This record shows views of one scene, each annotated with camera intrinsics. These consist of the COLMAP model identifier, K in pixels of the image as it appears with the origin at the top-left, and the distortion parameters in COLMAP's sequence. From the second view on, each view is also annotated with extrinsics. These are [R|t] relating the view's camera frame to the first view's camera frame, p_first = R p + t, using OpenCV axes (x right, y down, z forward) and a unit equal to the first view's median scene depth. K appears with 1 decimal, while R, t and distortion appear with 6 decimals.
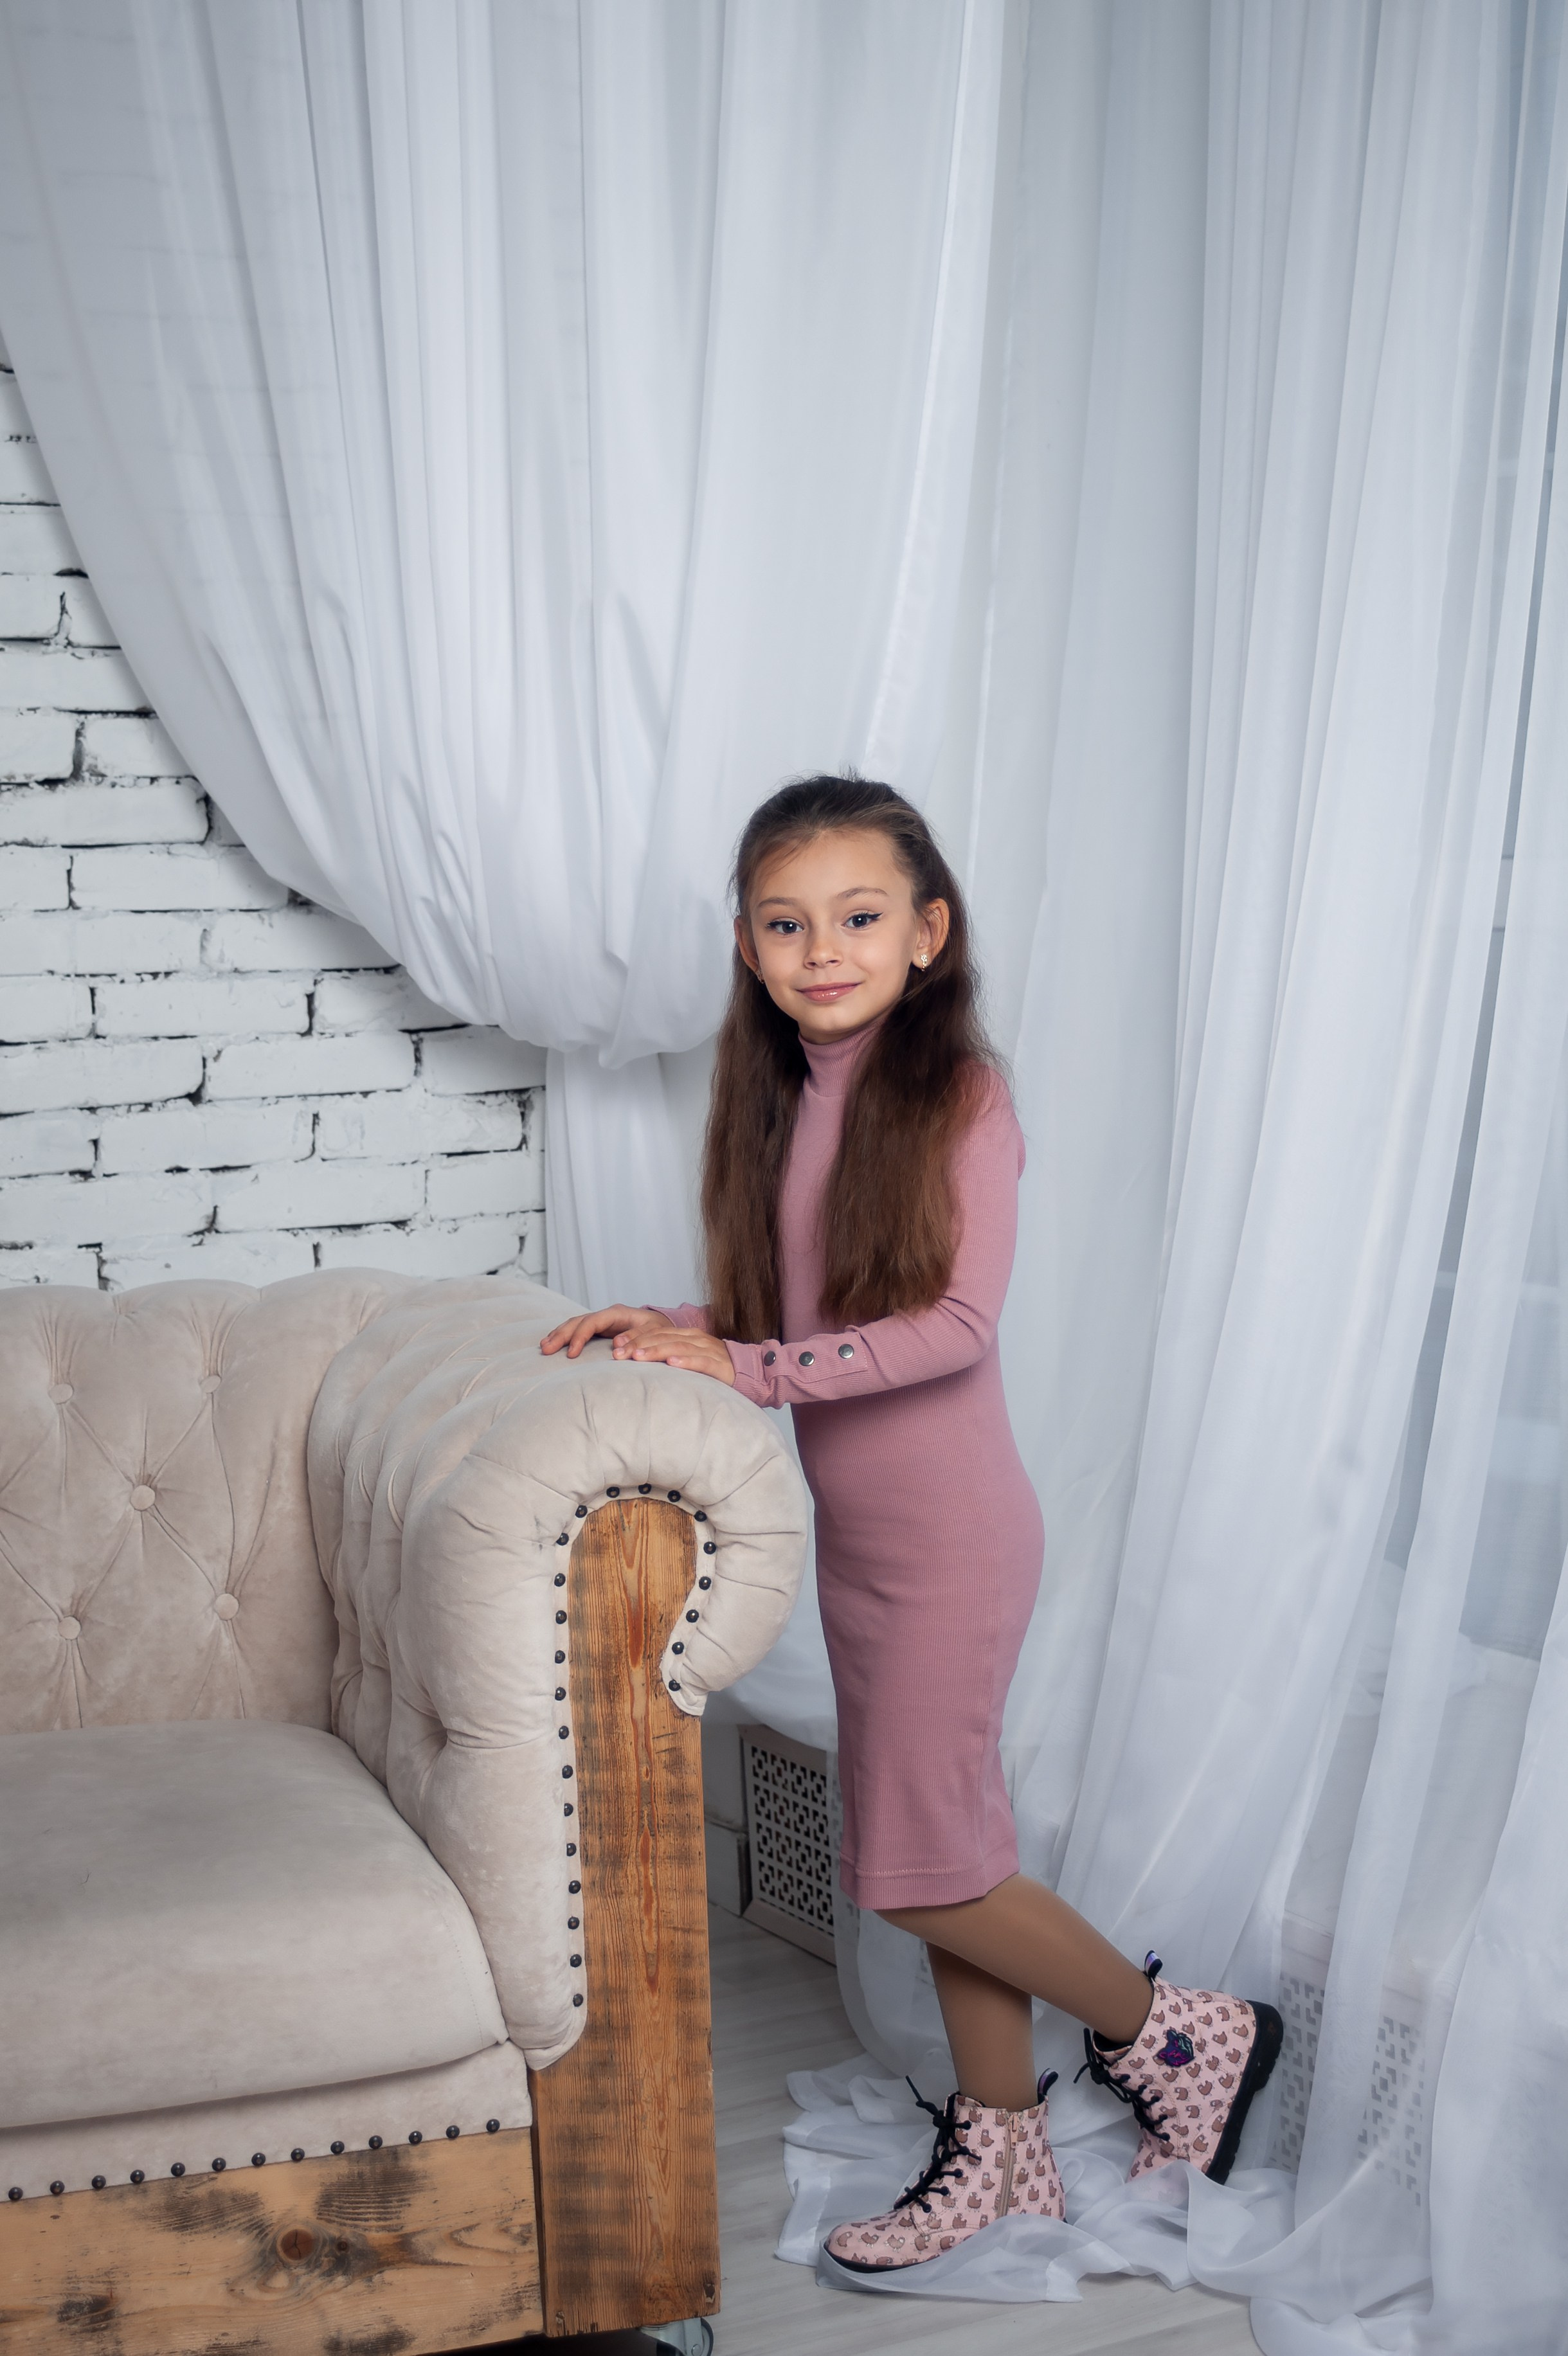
lens RADIAL K [[3612.0, 0, 782.7], [0, 3612.0, 1073.2], [0, 0, 1]] dist [-0.027124, 0.004238]
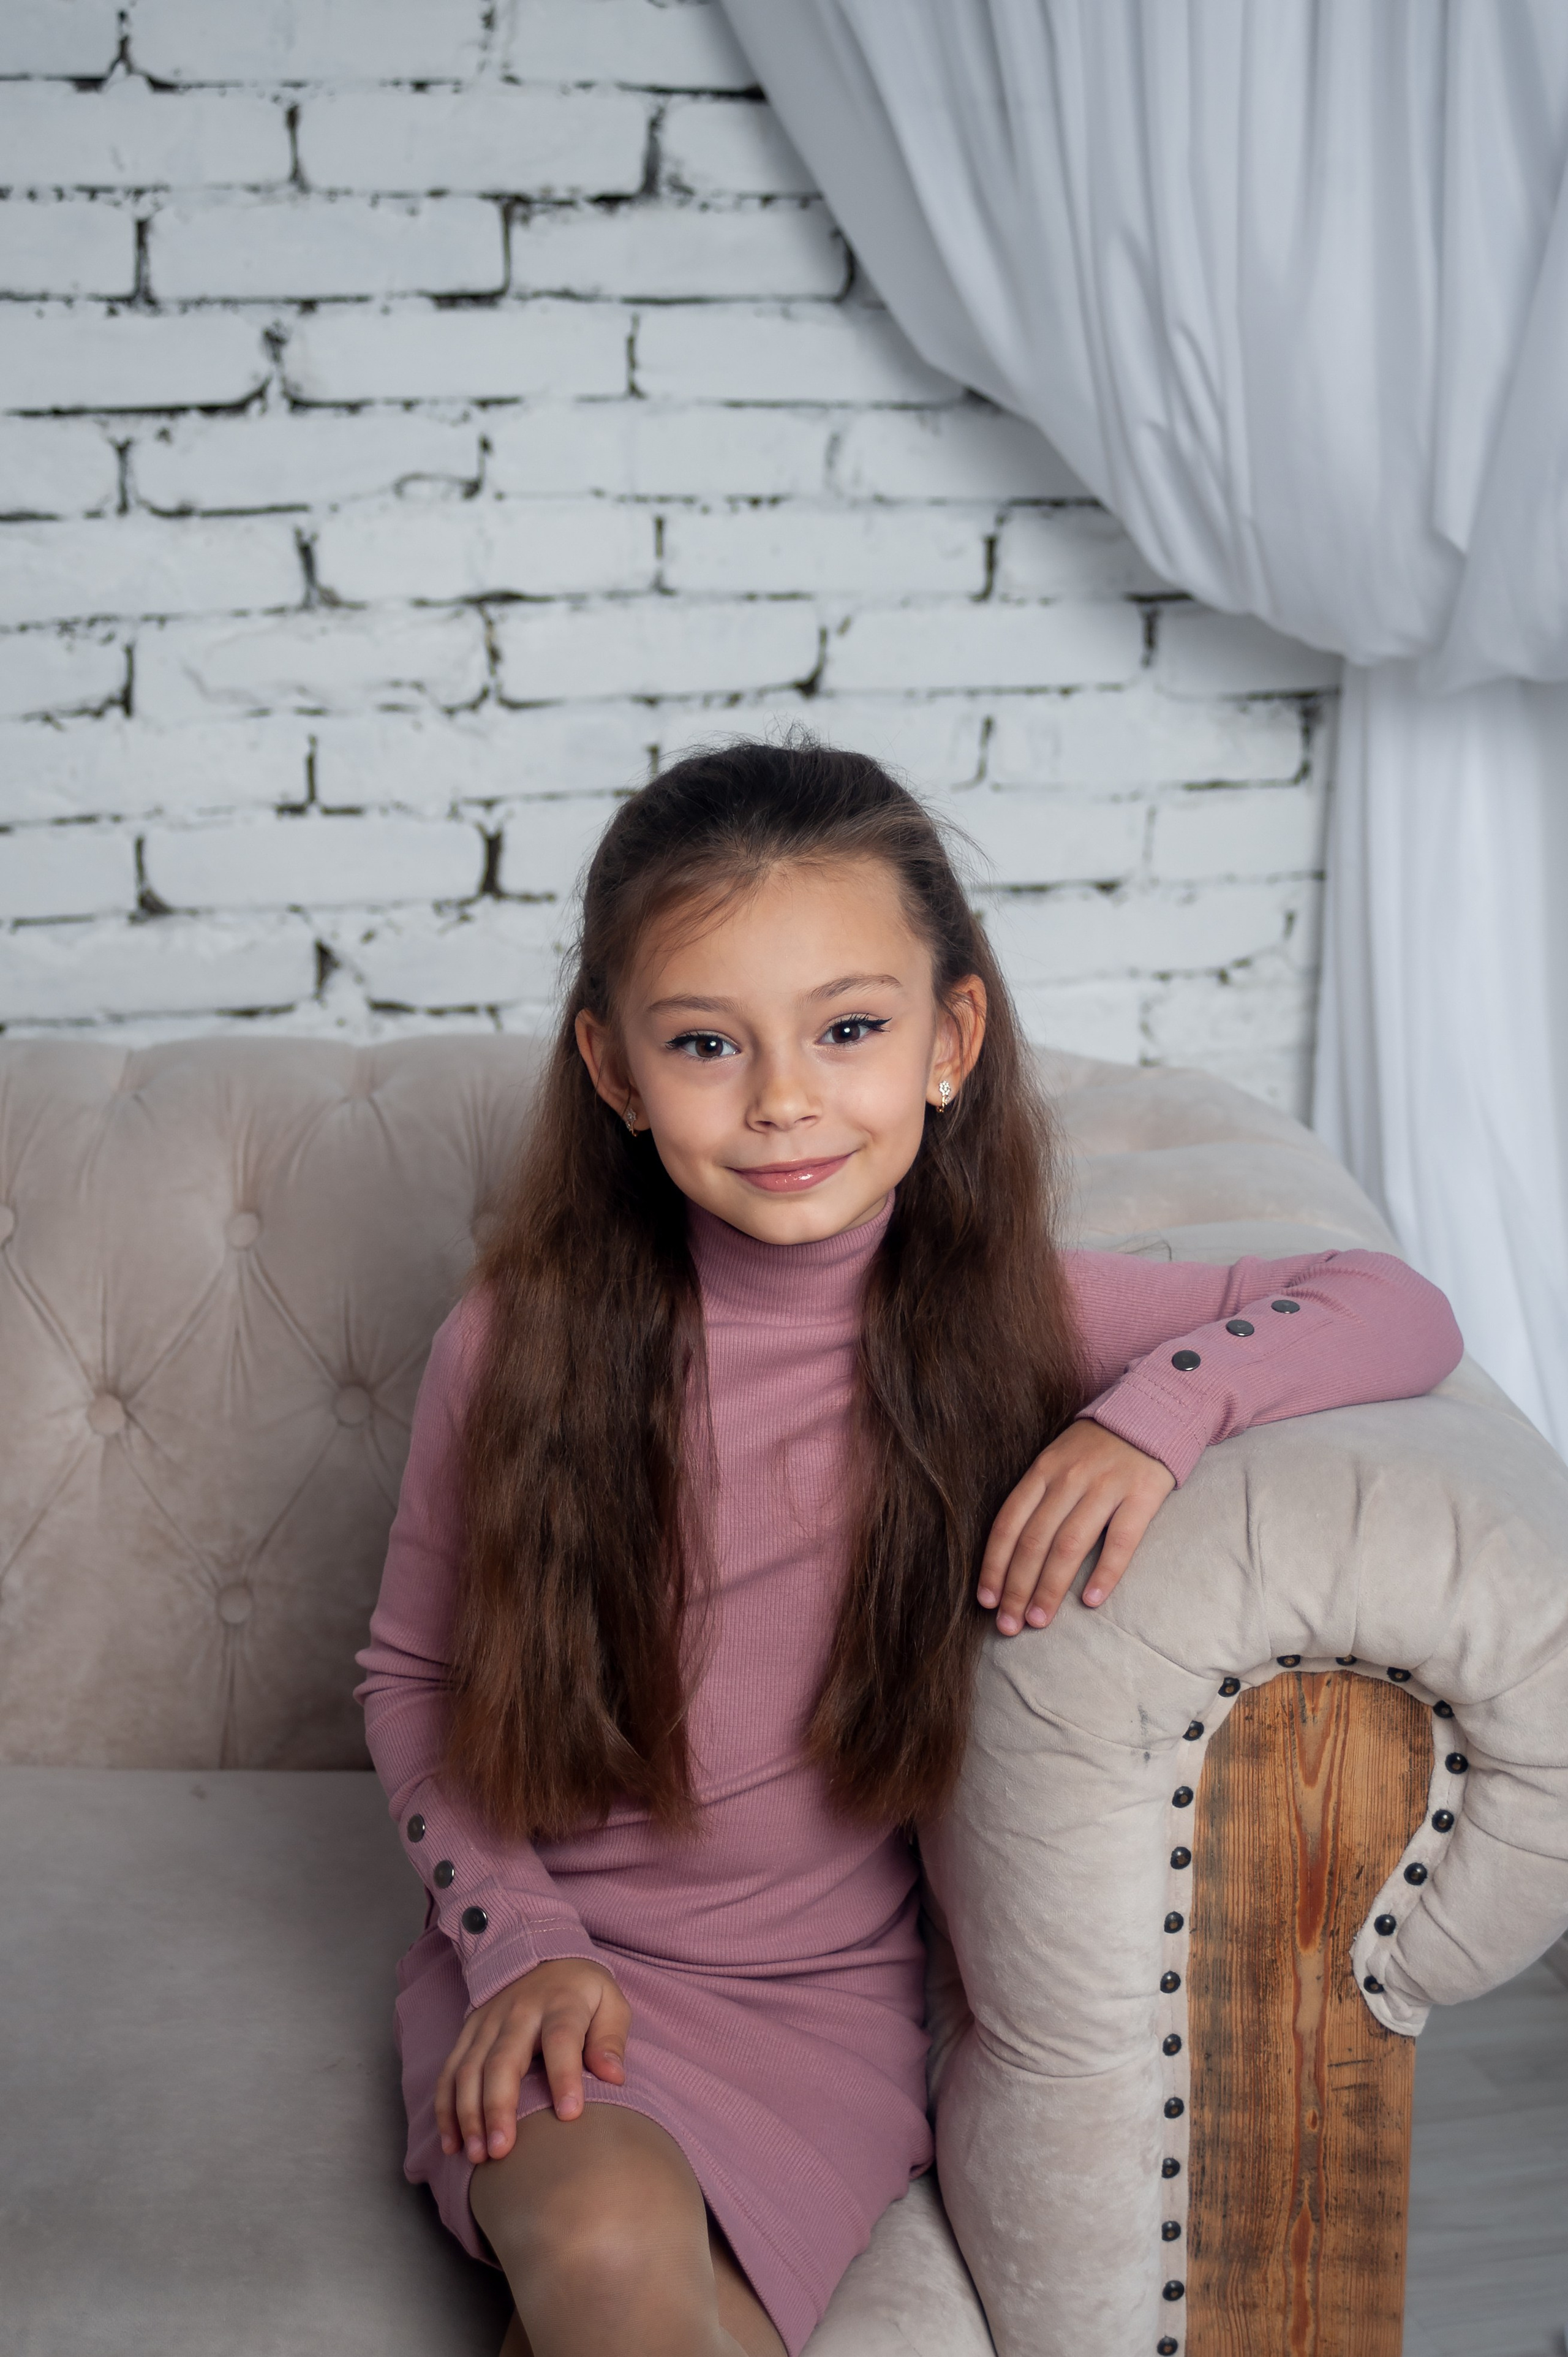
lens RADIAL K [[4054.7, 0, 736.7], [0, 4054.7, 1137.6], [0, 0, 1]] dist [0.013945, 0.061226]
pose [[0.968548, 0.095314, -0.229847, 0.007071], [-0.050924, 0.980103, 0.191847, -0.078806], [0.243559, -0.174108, 0.954131, 0.381315]]
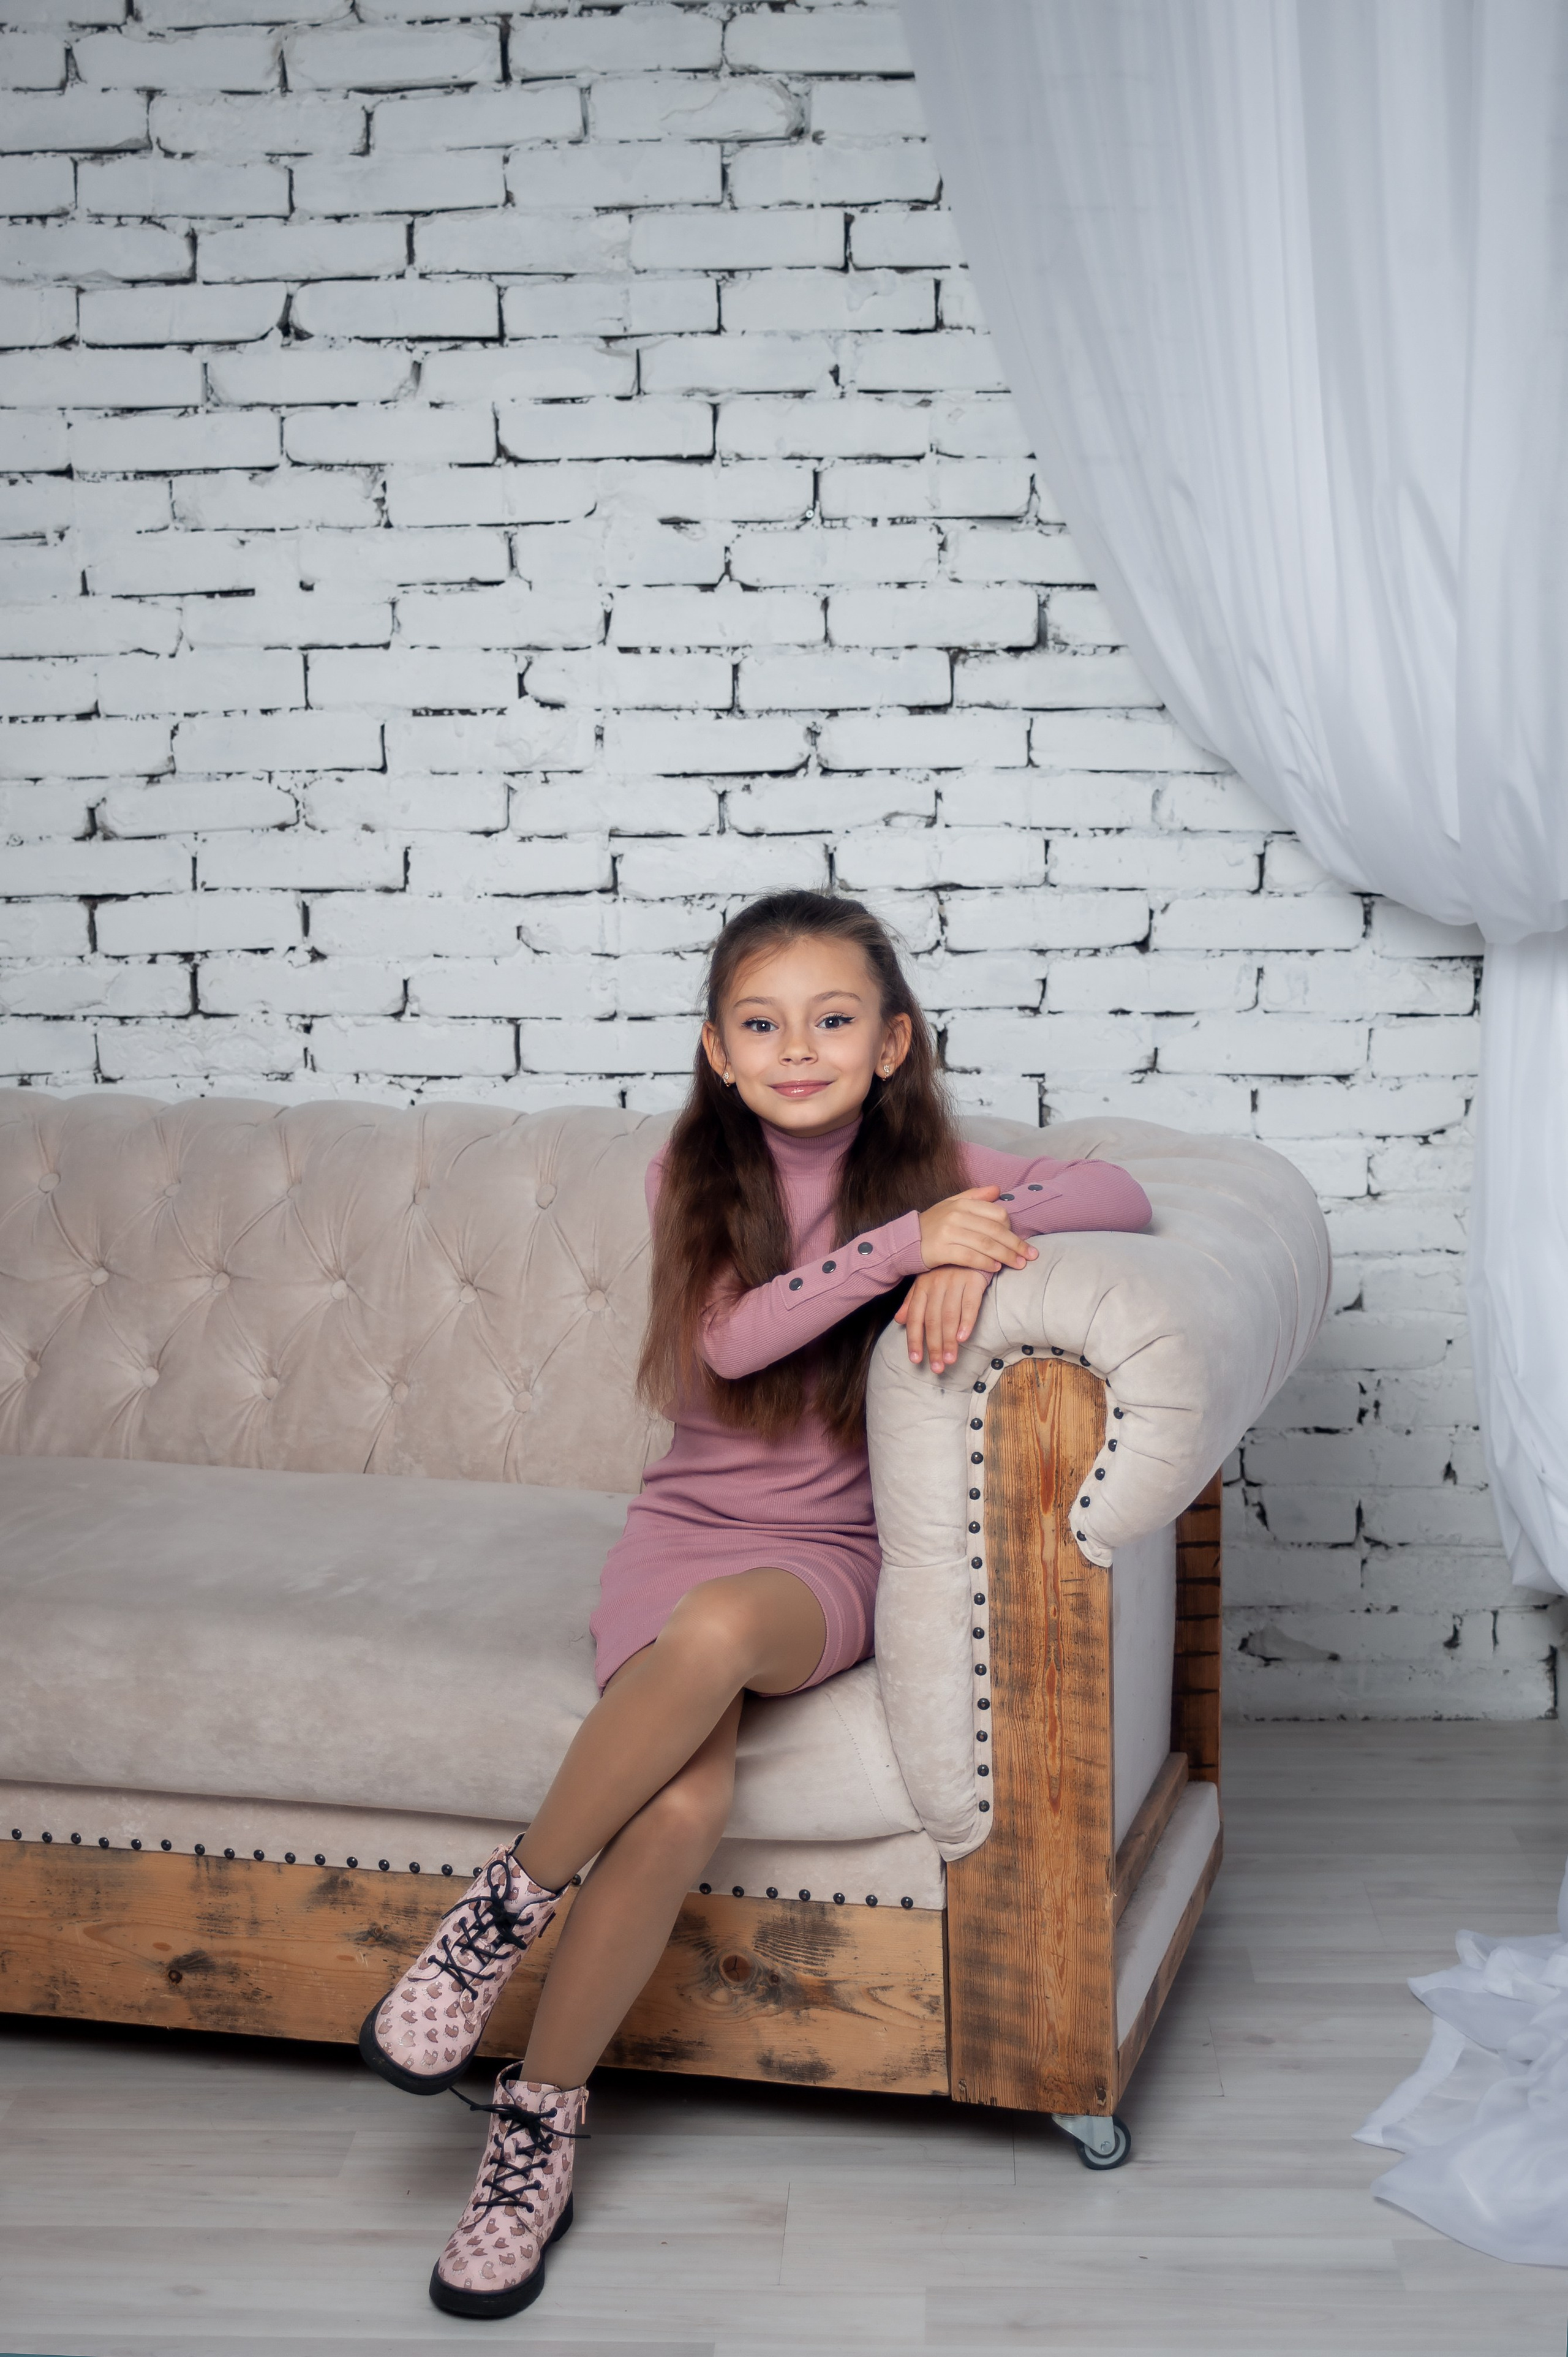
lens RADIAL K [[3487.5, 0, 786.5], [0, 3487.5, 1166.2], [0, 0, 1]] dist [-0.012533, 0.022104]
pose [[0.852164, 0.093281, -0.514894, 0.412857], [-0.048834, 0.993865, 0.099232, -0.037244], [0.520991, -0.059418, 0.851491, 0.078912]]
